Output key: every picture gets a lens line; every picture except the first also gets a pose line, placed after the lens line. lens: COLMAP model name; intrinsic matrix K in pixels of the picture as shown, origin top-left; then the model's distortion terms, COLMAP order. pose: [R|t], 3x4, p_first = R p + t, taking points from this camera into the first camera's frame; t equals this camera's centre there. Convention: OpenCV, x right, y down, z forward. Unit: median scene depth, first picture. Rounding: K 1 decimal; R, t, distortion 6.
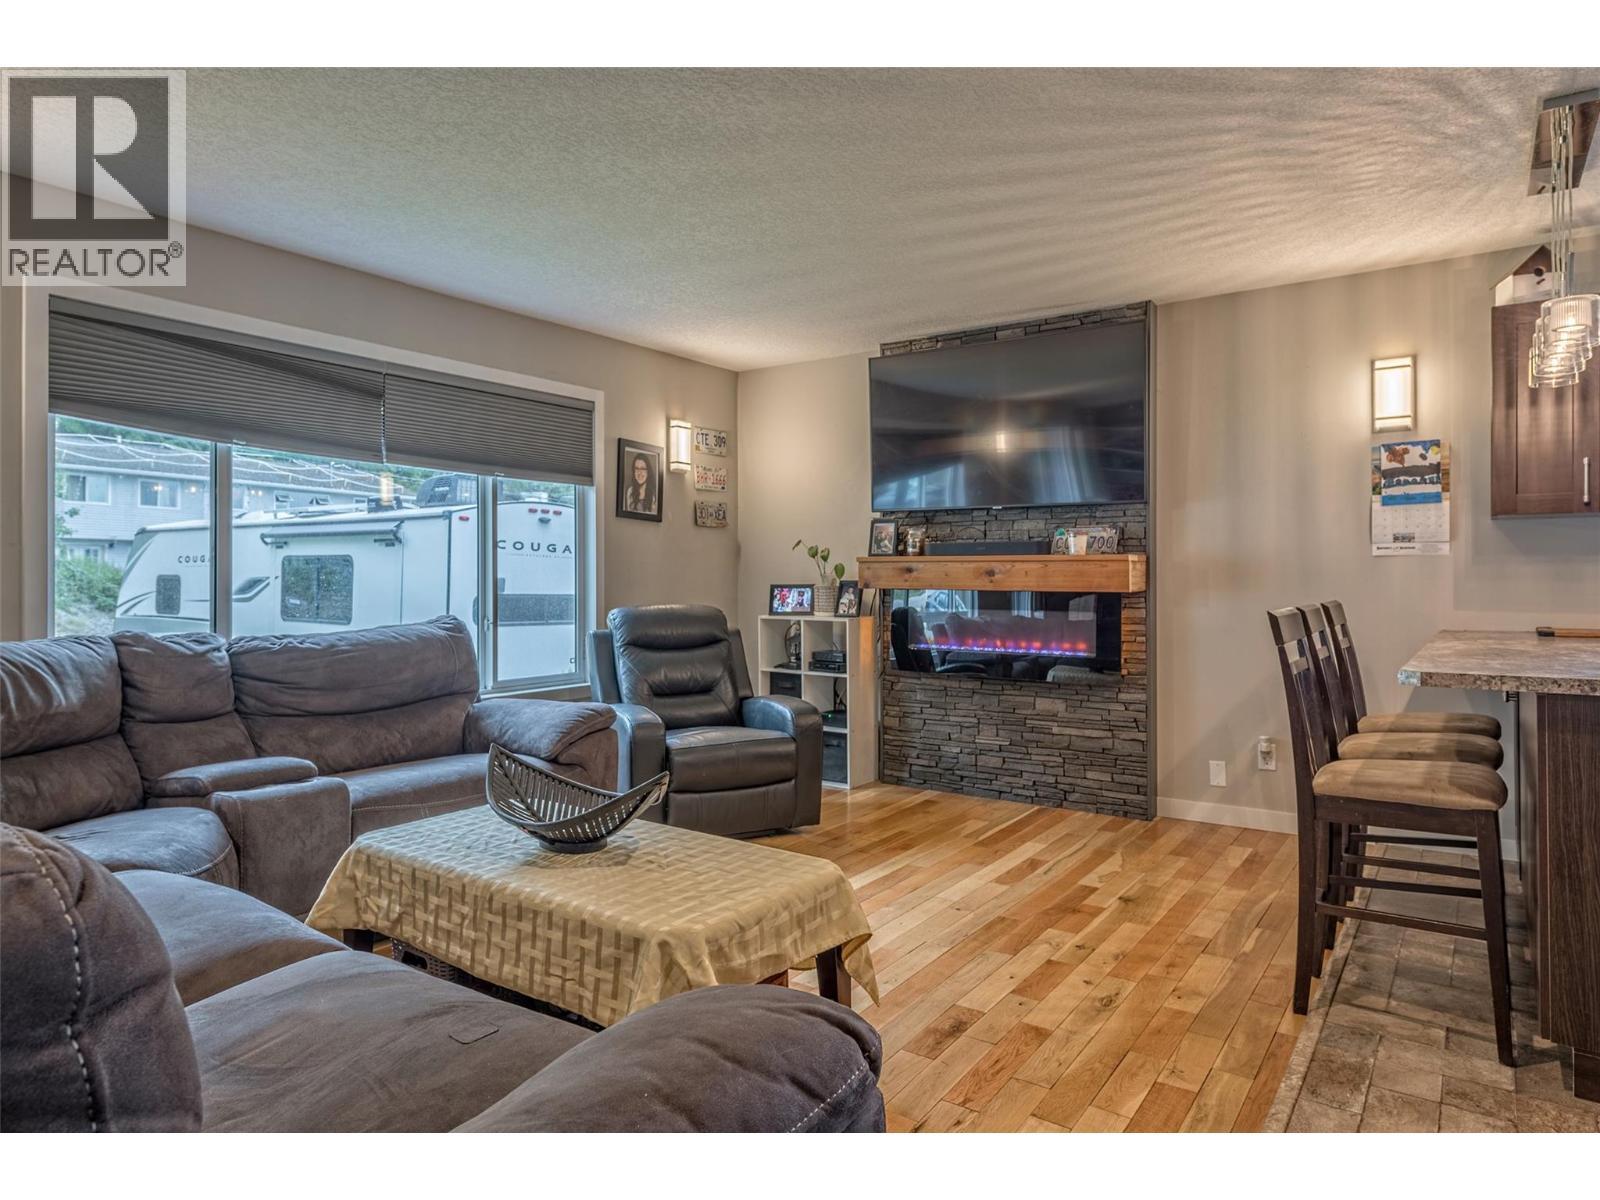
lens RADIAL K [[970.8, 0, 810.9], [0, 970.8, 572.0], [0, 0, 1]] dist [0.002306, -0.002058]
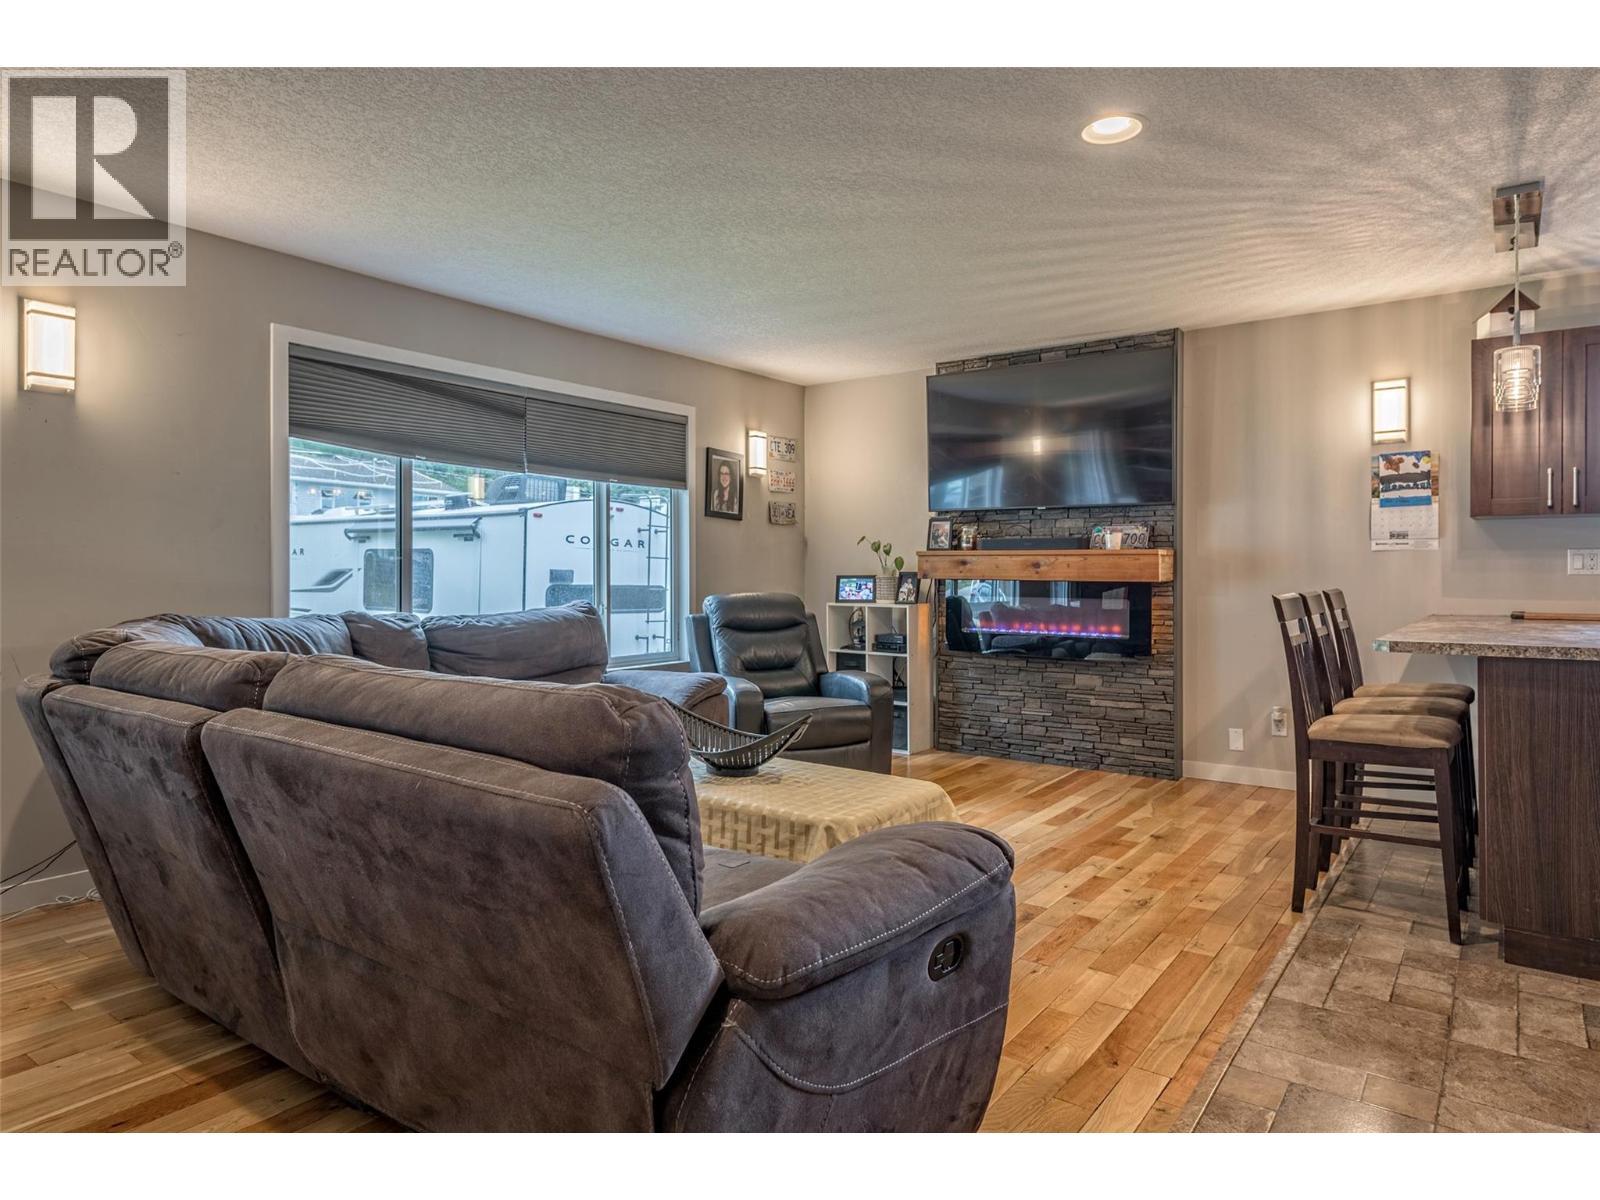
lens RADIAL K [[961.7, 0, 801.1], [0, 961.7, 569.9], [0, 0, 1]] dist [0.003131, -0.001371]
pose [[0.999405, 0.000790, -0.034496, -0.064449], [-0.000608, 0.999986, 0.005285, 0.000716], [0.034500, -0.005261, 0.999391, -0.175988]]
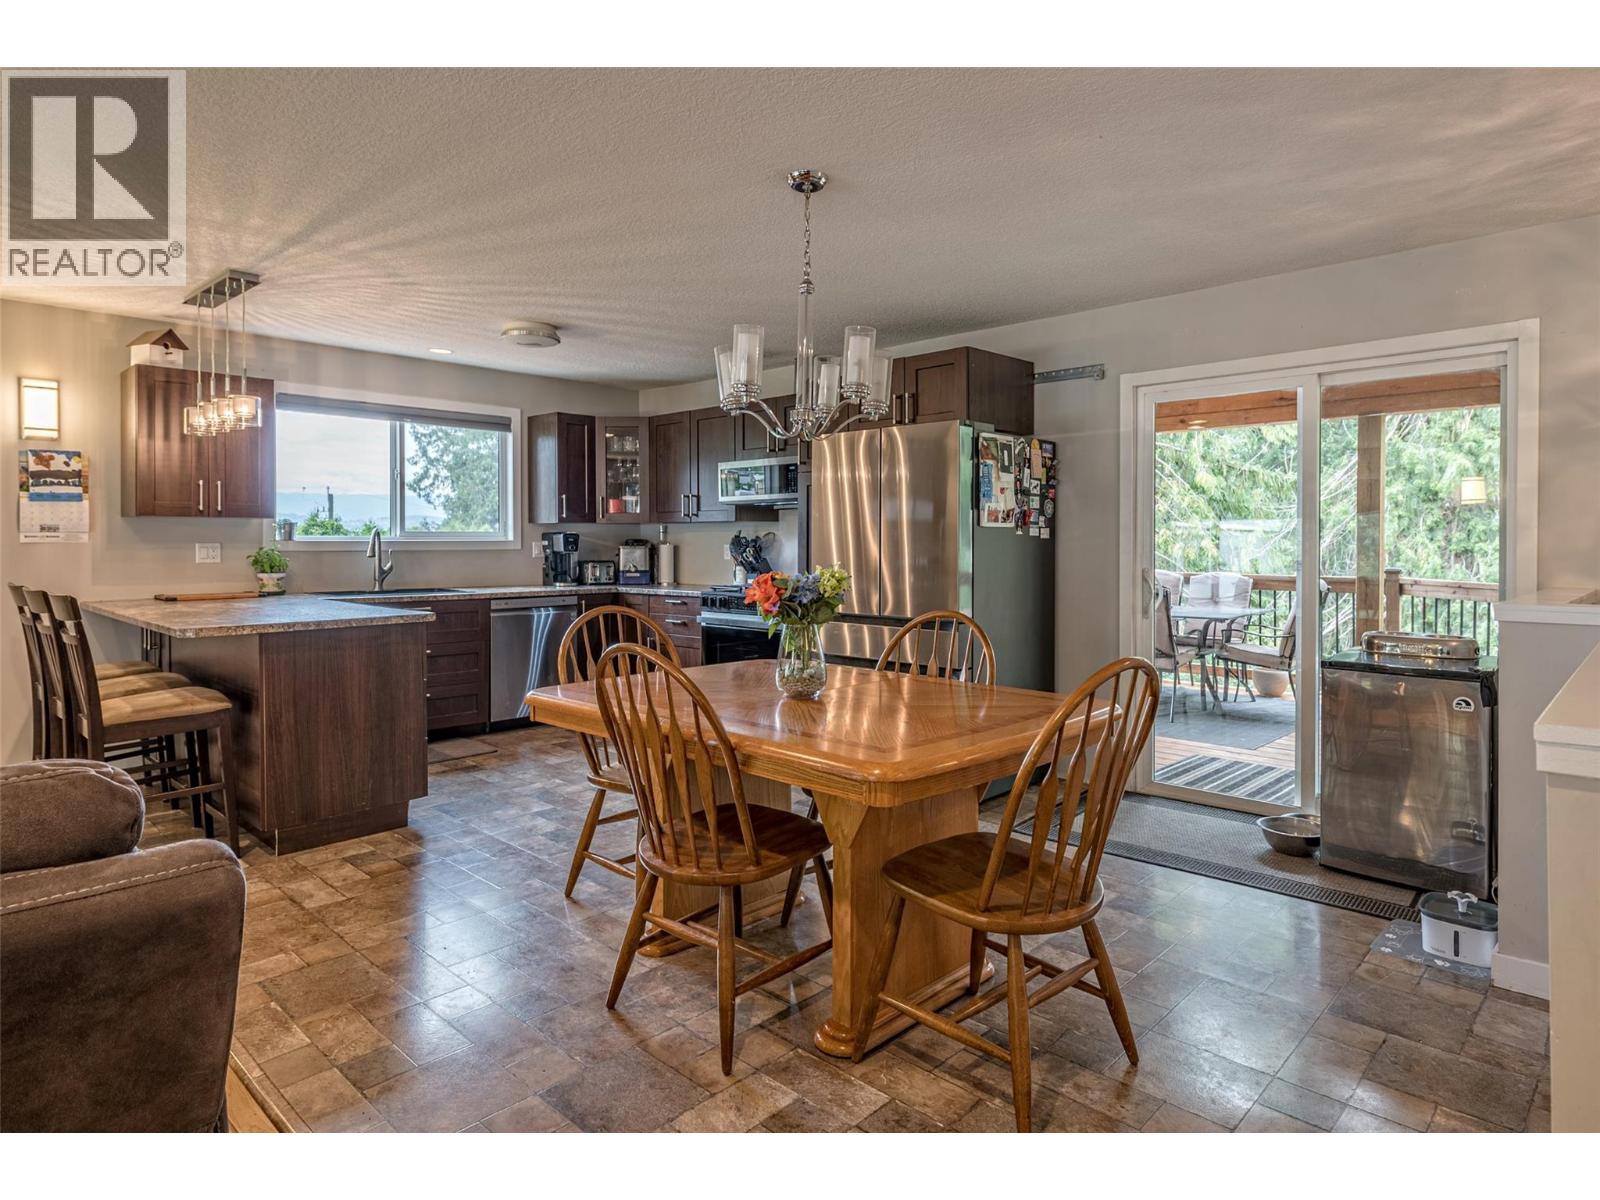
lens RADIAL K [[905.8, 0, 793.3], [0, 905.8, 549.0], [0, 0, 1]] dist [0.001588, -0.000989]
pose [[0.156243, -0.008329, 0.987683, -0.373522], [-0.004801, 0.999946, 0.009192, -0.024416], [-0.987707, -0.006178, 0.156195, -0.104220]]
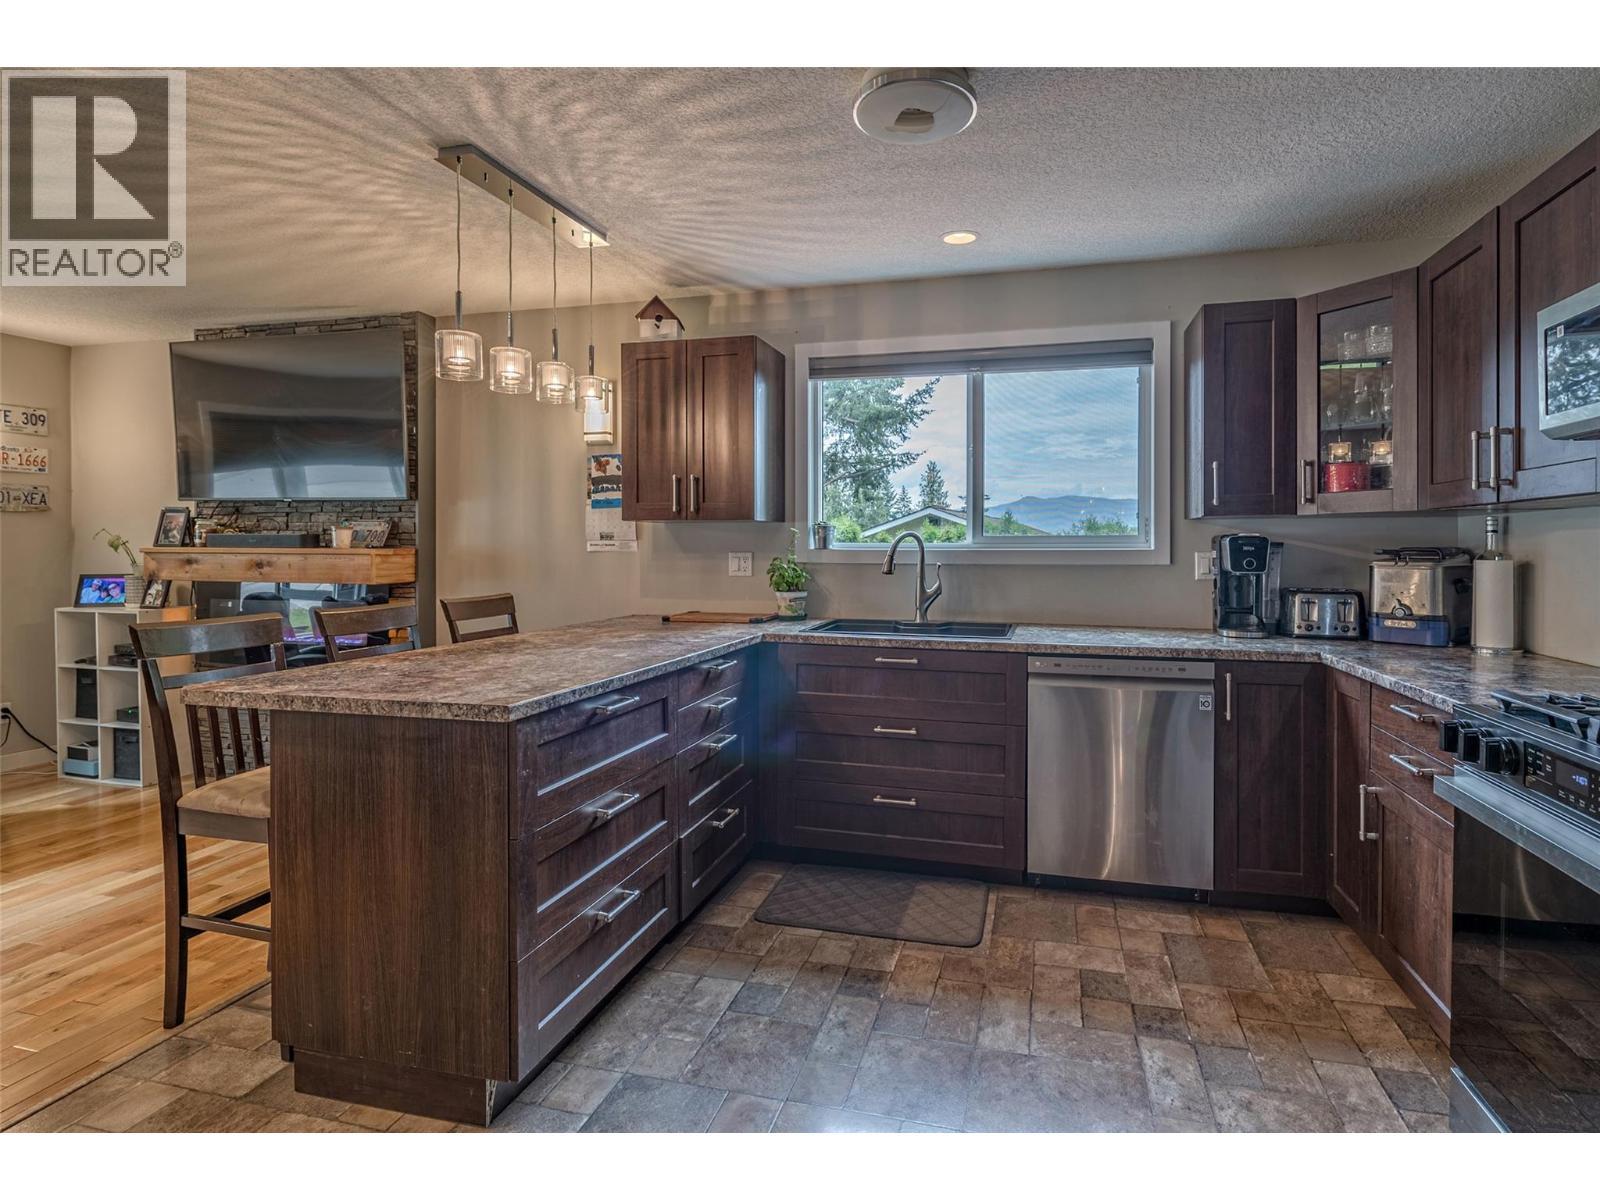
lens RADIAL K [[803.3, 0, 868.7], [0, 803.3, 551.9], [0, 0, 1]] dist [-0.001324, -0.001561]
pose [[0.925159, -0.000437, 0.379580, 0.538876], [-0.003002, 0.999960, 0.008468, -0.026032], [-0.379568, -0.008974, 0.925120, -0.014473]]
